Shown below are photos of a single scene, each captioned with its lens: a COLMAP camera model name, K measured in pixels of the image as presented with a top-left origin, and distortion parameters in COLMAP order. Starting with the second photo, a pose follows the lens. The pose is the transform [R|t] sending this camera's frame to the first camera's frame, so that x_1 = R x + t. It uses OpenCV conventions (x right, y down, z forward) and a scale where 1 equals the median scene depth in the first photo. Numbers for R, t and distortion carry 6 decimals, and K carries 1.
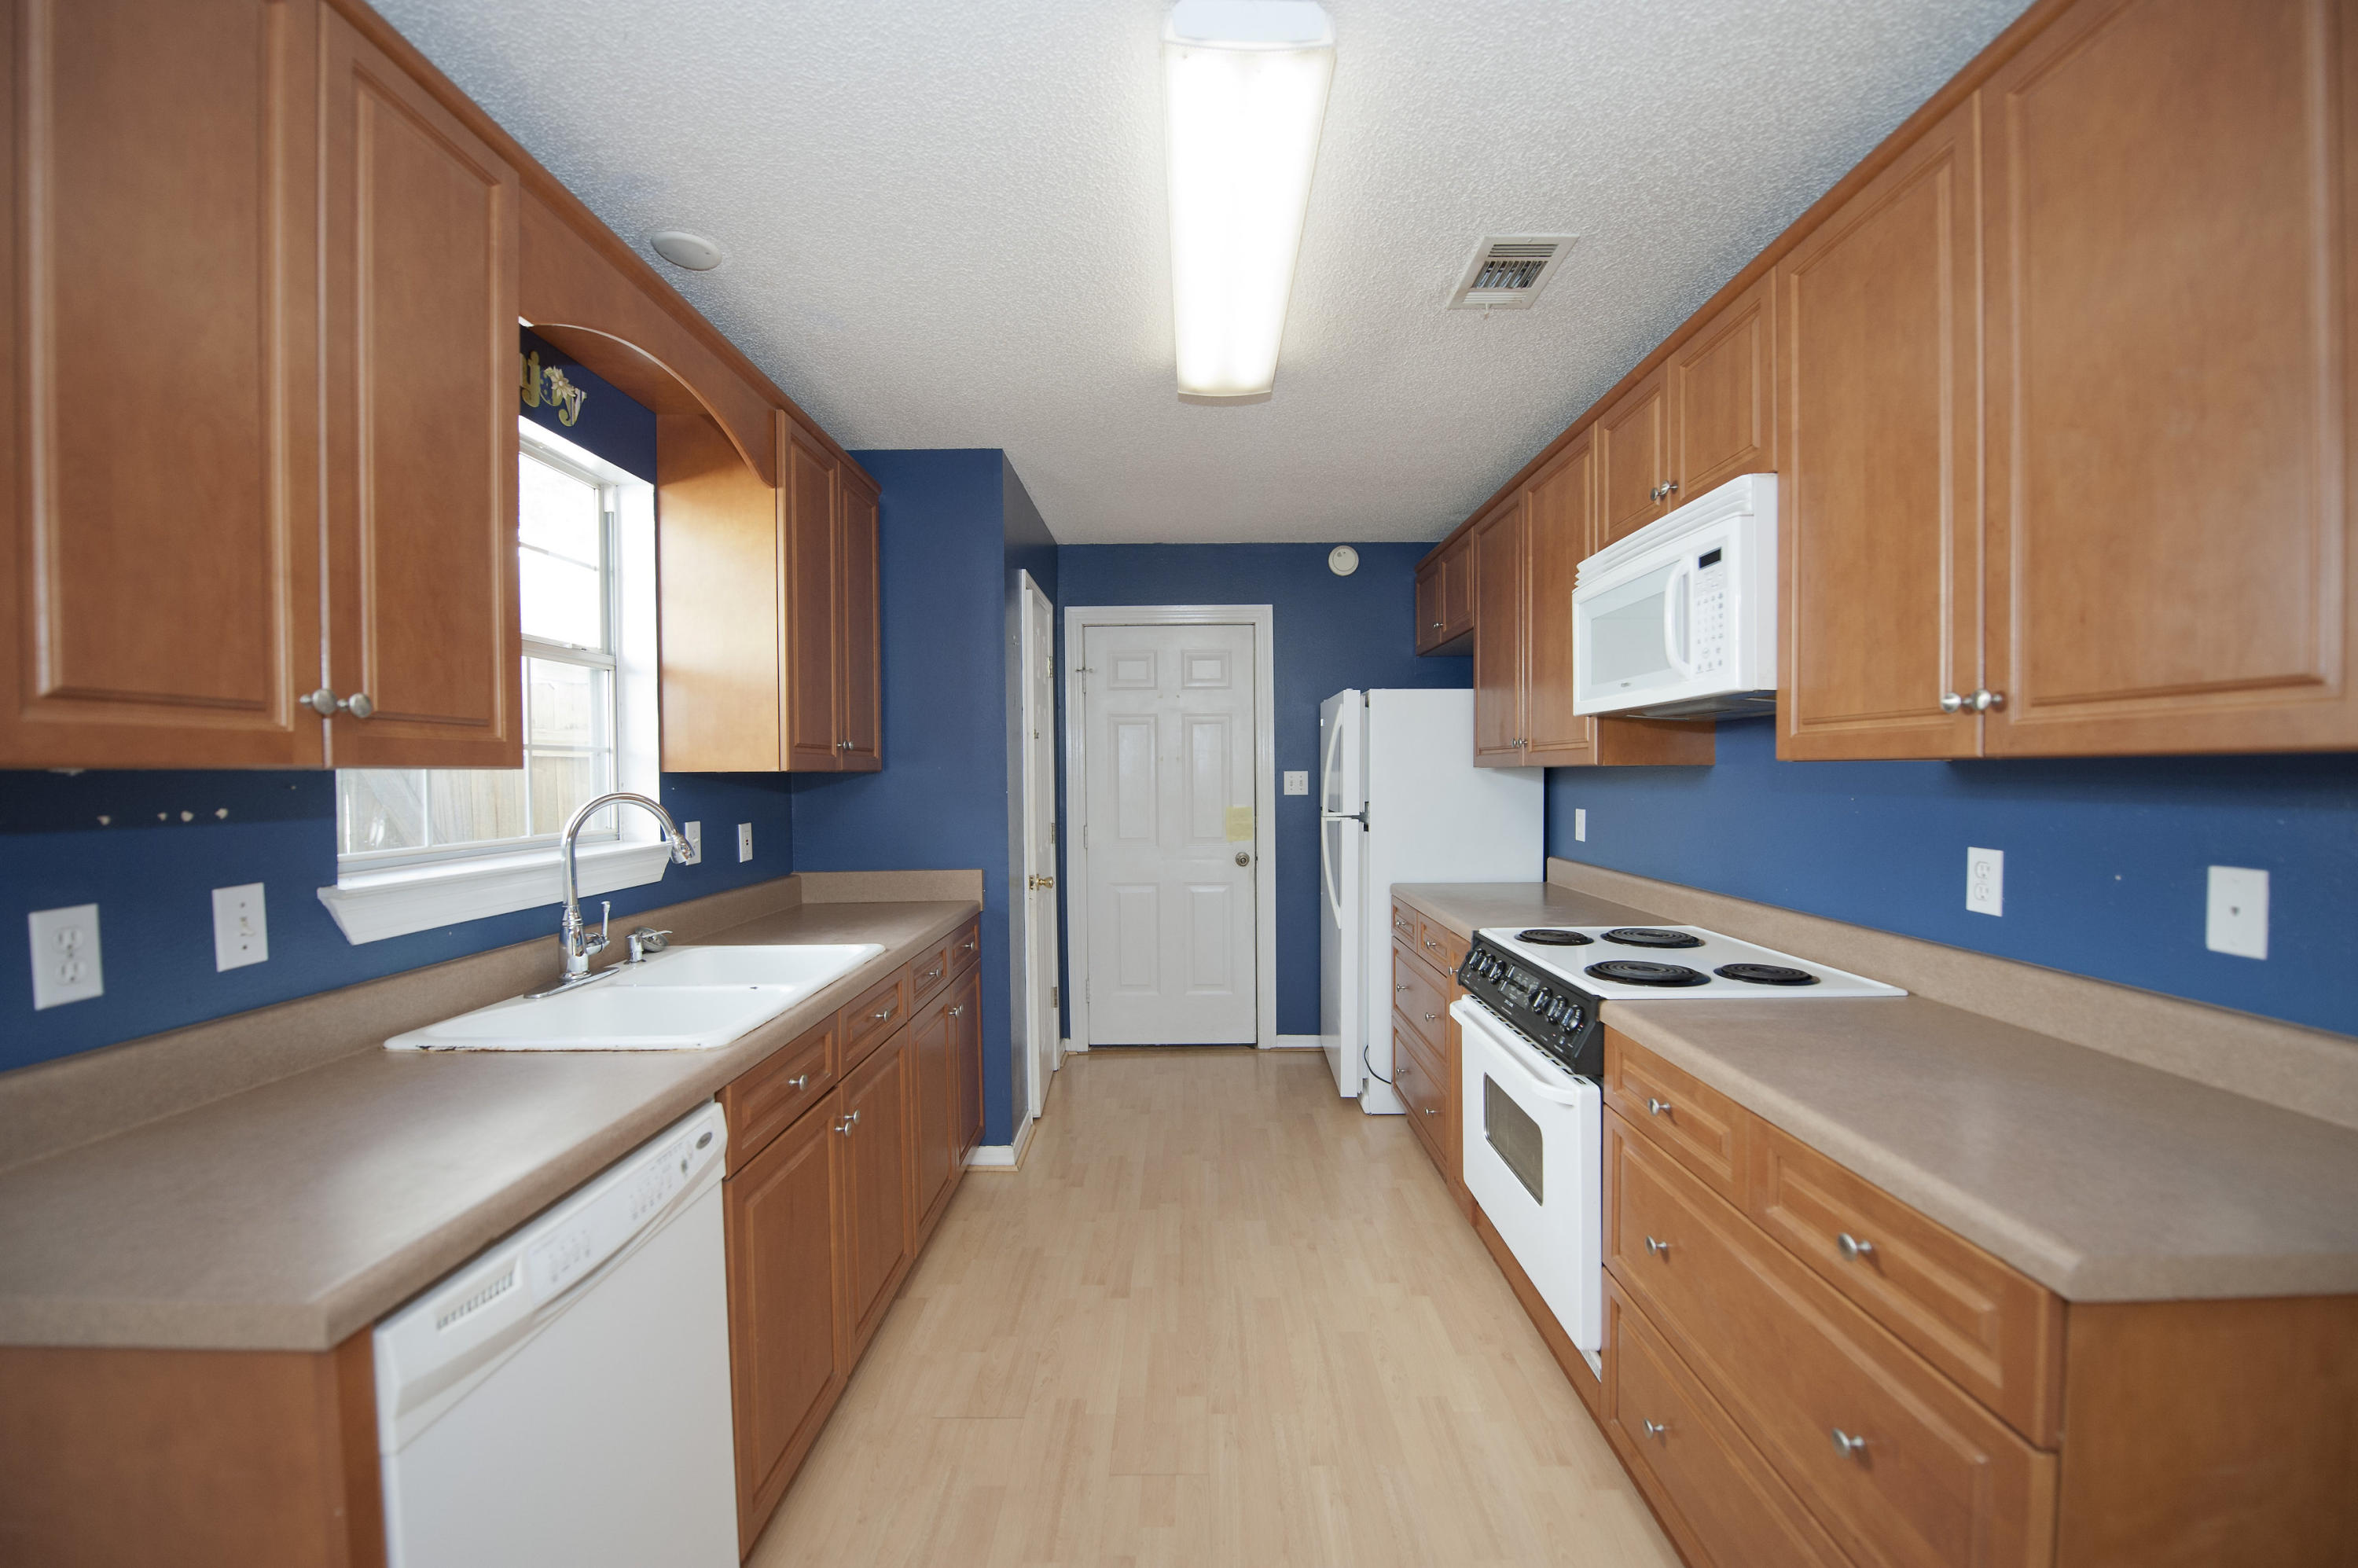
lens RADIAL K [[940.1, 0, 1185.5], [0, 940.1, 794.6], [0, 0, 1]] dist [-0.013039, -0.003875]
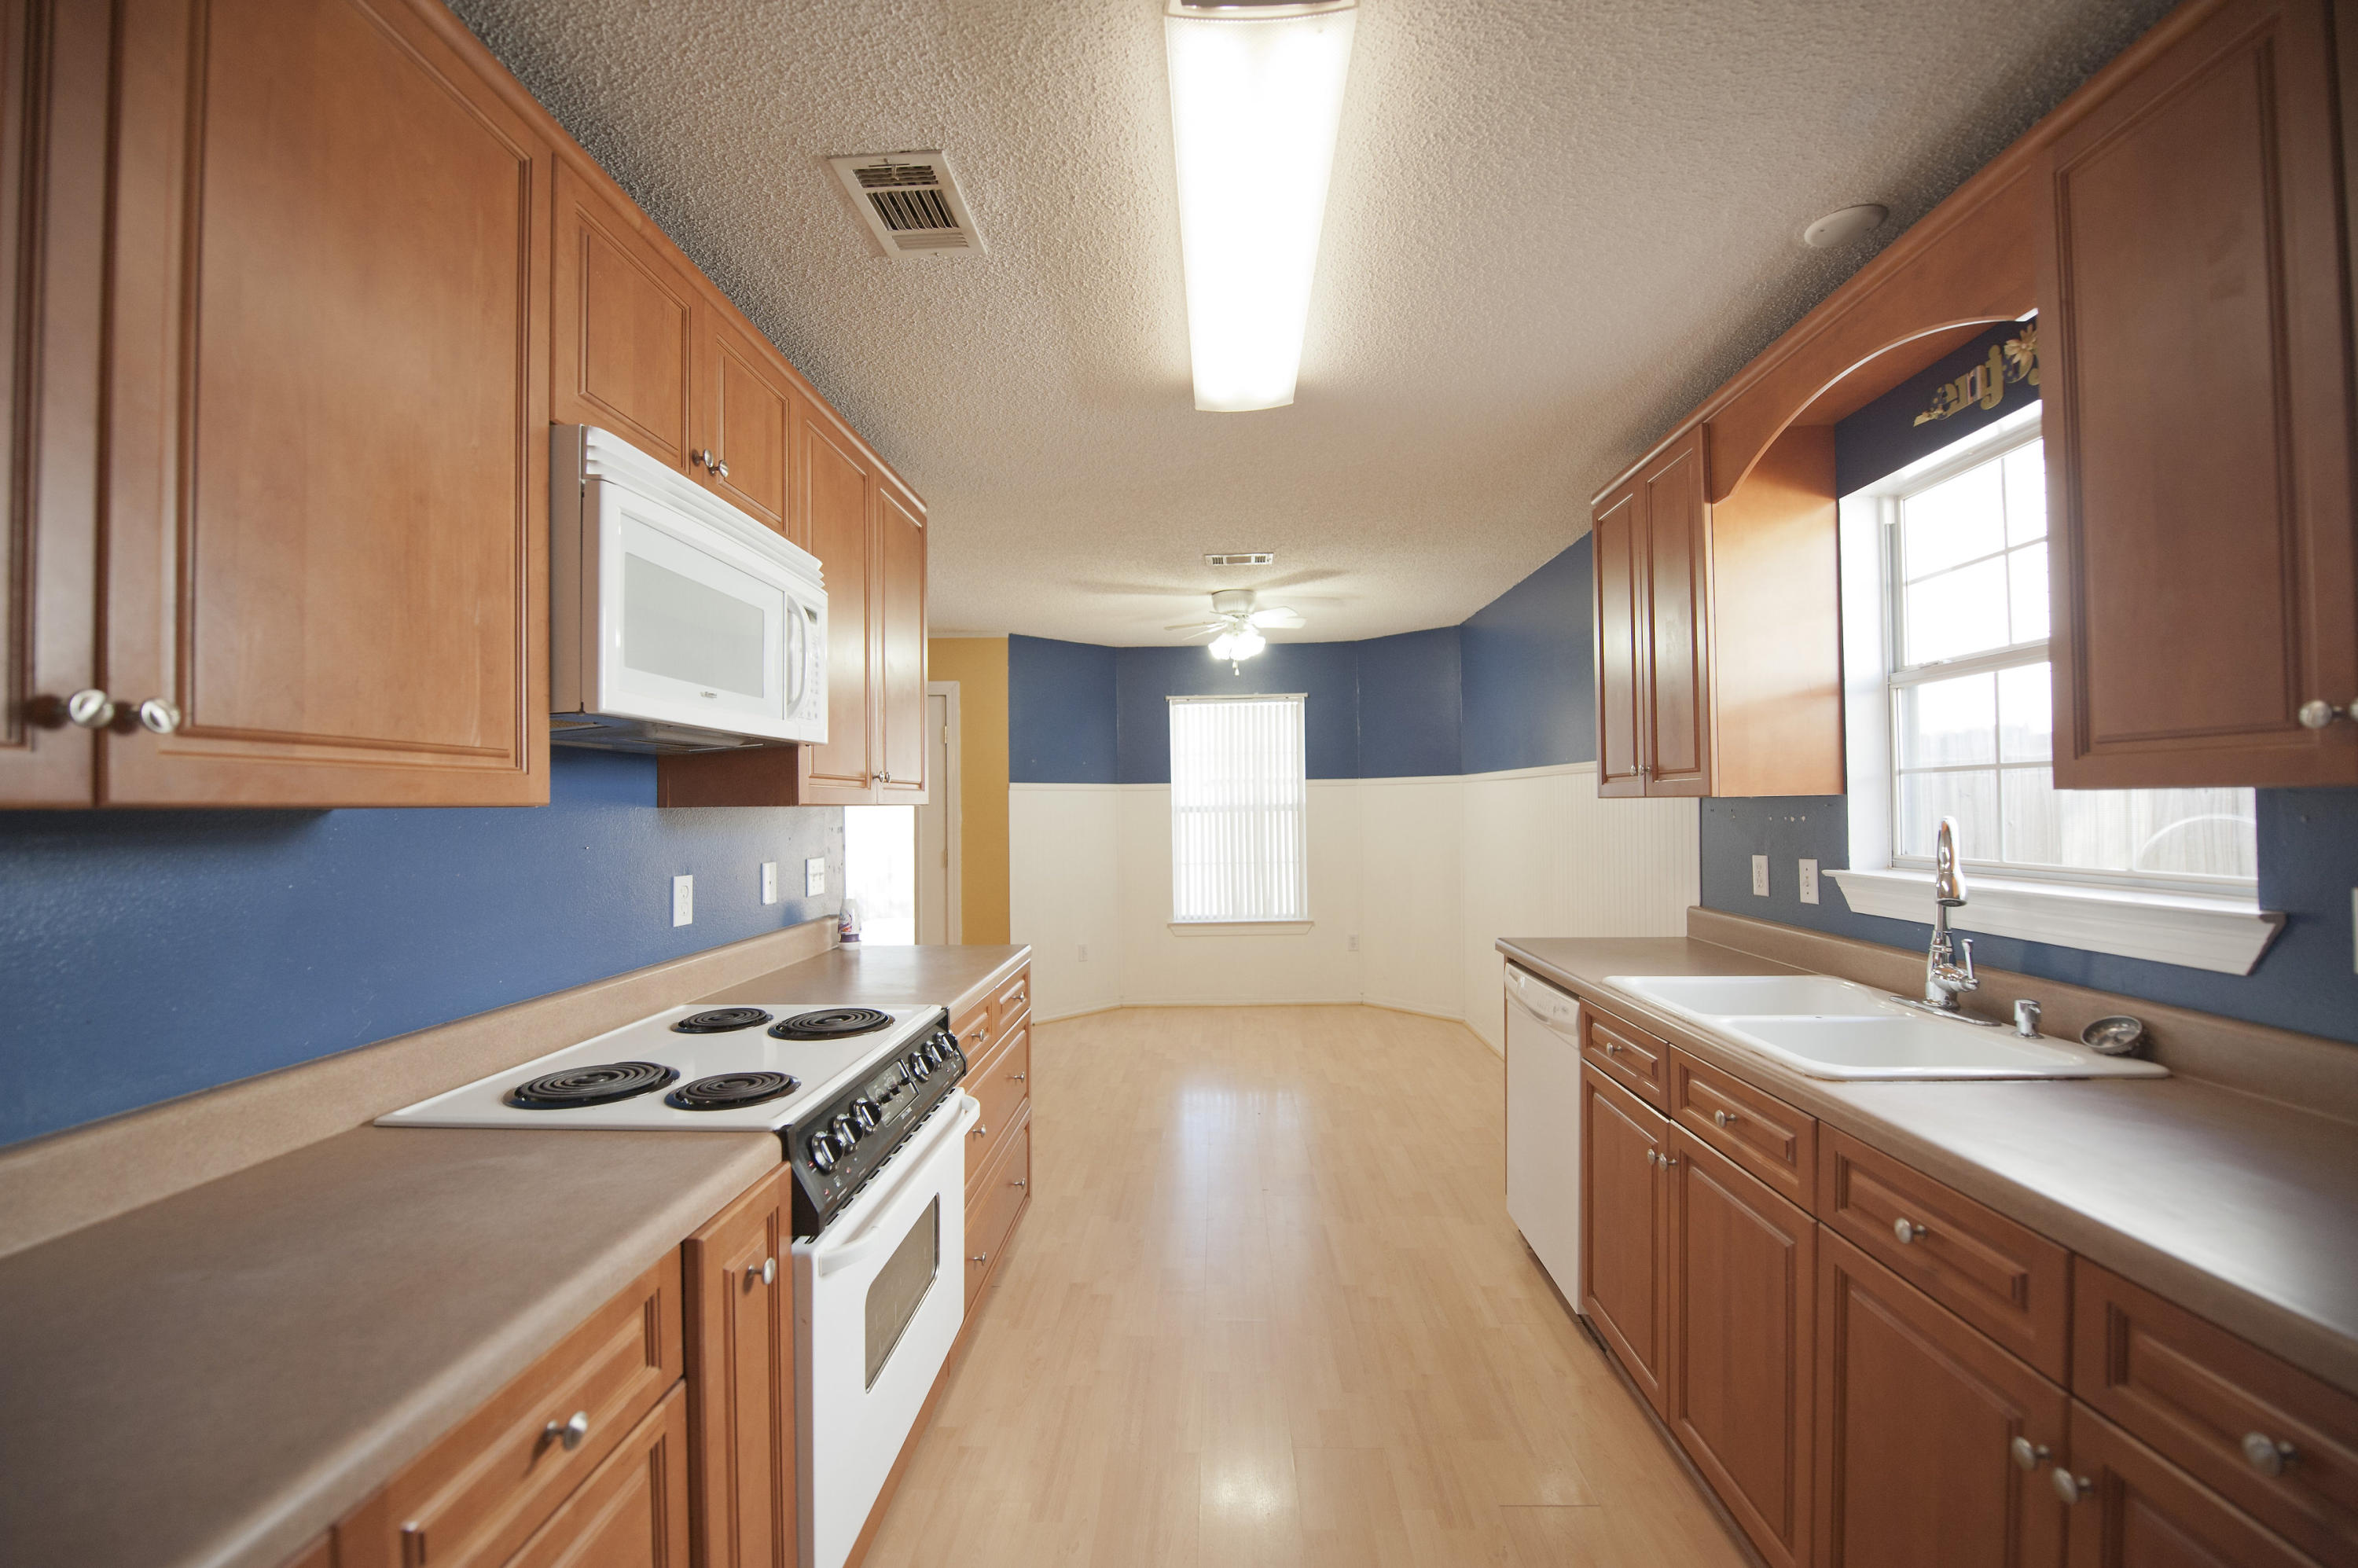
lens RADIAL K [[942.8, 0, 1185.8], [0, 942.8, 794.1], [0, 0, 1]] dist [-0.013723, -0.002822]
pose [[-0.999405, 0.017954, 0.029453, 0.075365], [0.018265, 0.999780, 0.010333, -0.036781], [-0.029261, 0.010864, -0.999513, 1.509309]]
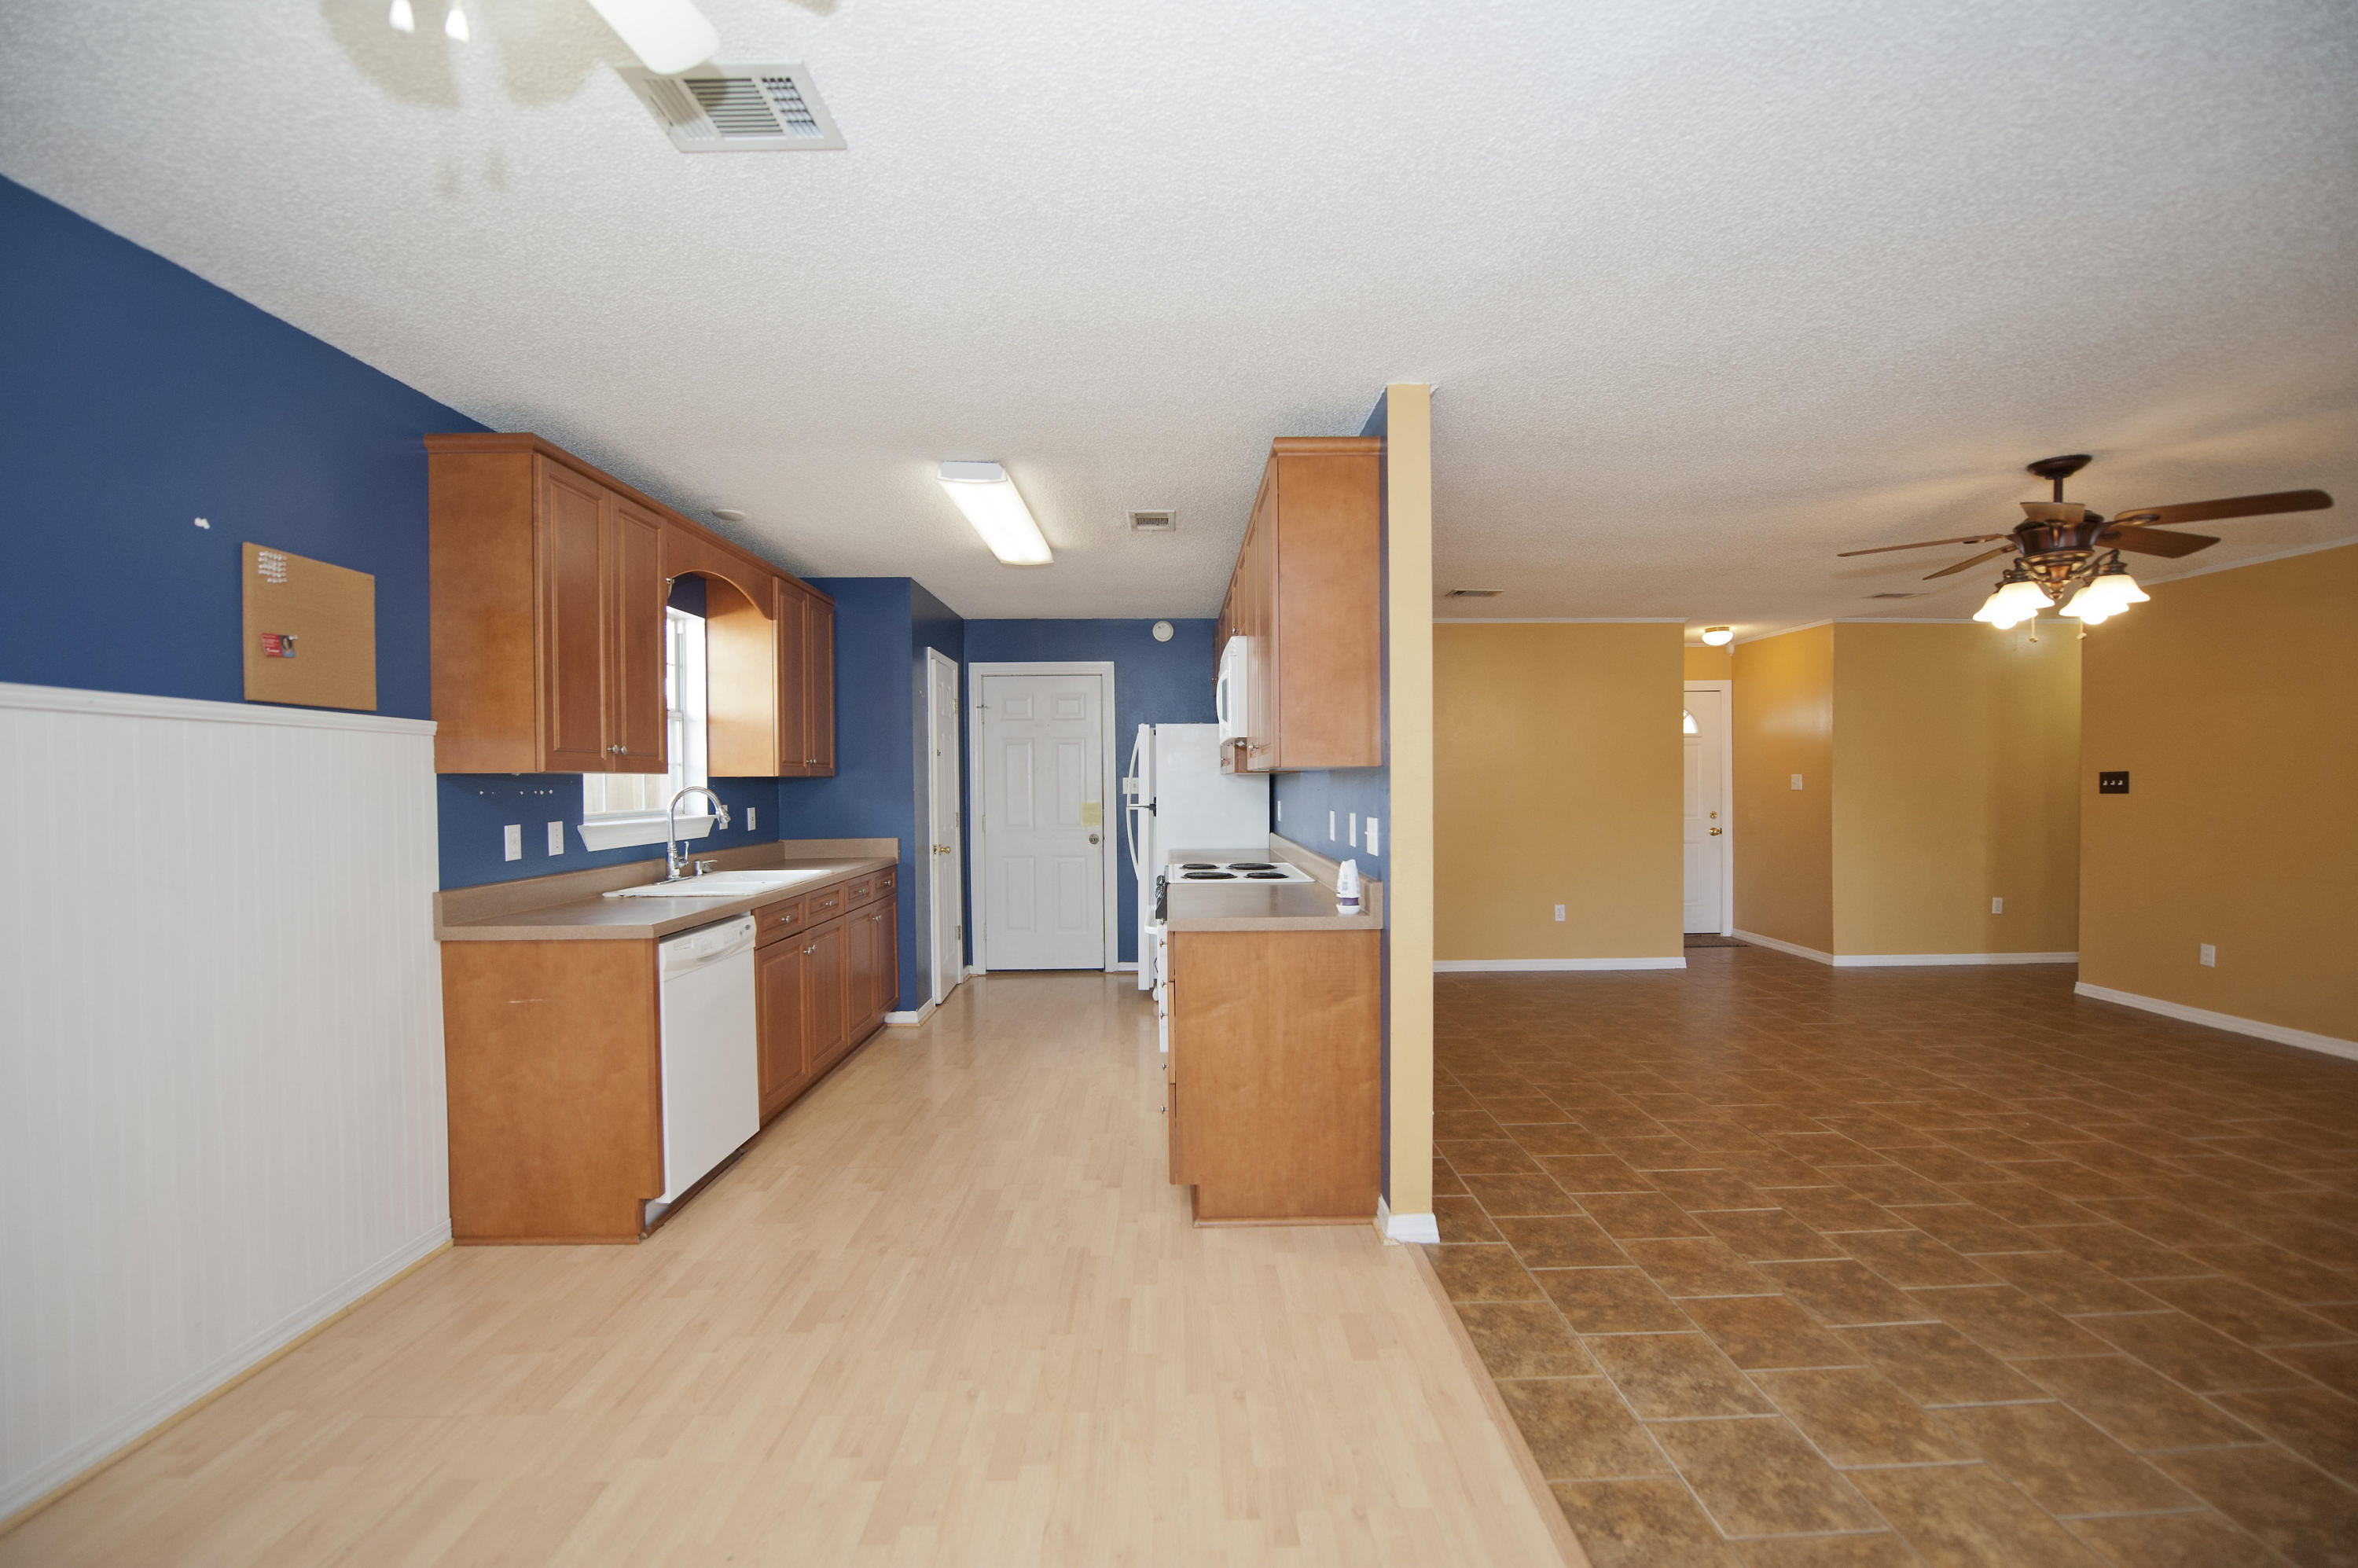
lens RADIAL K [[940.1, 0, 1185.5], [0, 940.1, 794.6], [0, 0, 1]] dist [-0.013039, -0.003875]
pose [[0.999788, -0.000723, 0.020587, 0.309339], [0.000922, 0.999953, -0.009650, 0.027513], [-0.020579, 0.009667, 0.999741, -0.788348]]
